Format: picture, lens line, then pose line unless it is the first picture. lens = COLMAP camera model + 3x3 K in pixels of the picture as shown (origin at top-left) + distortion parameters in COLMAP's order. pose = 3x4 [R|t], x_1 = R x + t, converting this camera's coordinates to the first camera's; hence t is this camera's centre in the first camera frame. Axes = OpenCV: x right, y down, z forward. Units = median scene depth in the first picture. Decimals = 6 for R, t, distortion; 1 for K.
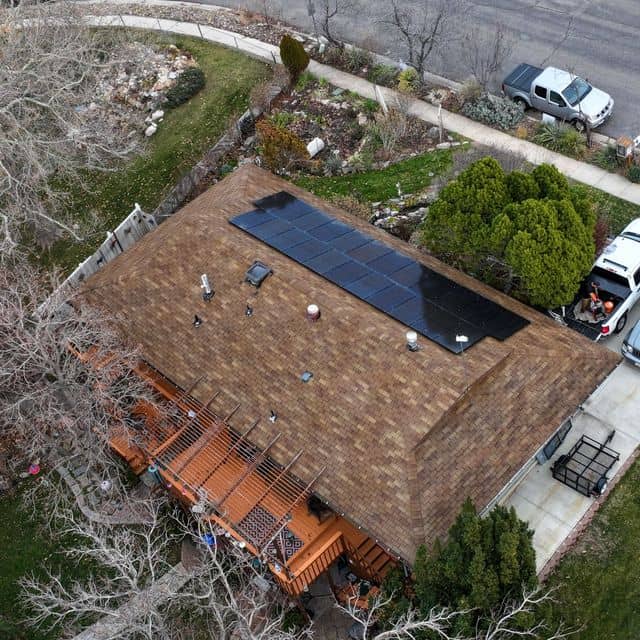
lens RADIAL K [[673.8, 0, 320.0], [0, 673.8, 320.0], [0, 0, 1]] dist [0.005675, 0.007774]
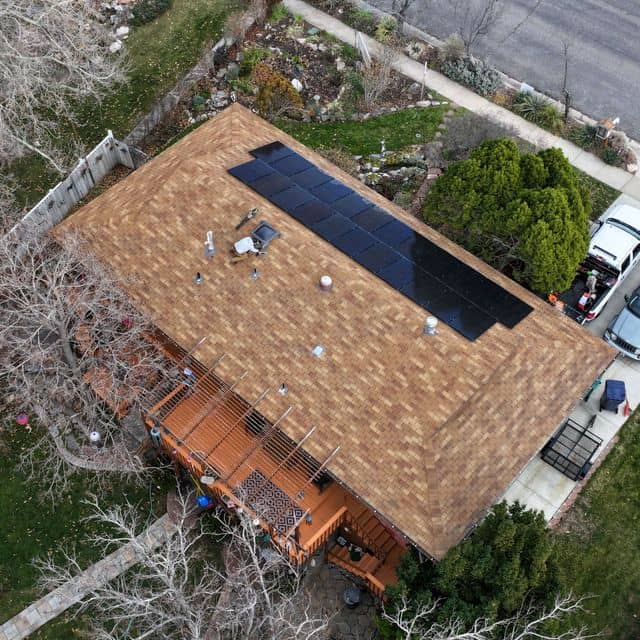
lens RADIAL K [[633.0, 0, 320.0], [0, 633.0, 320.0], [0, 0, 1]] dist [0.004554, 0.009728]
pose [[0.991484, 0.070932, 0.109214, -0.109191], [-0.082822, 0.990641, 0.108490, -0.054851], [-0.100496, -0.116612, 0.988080, 0.074098]]
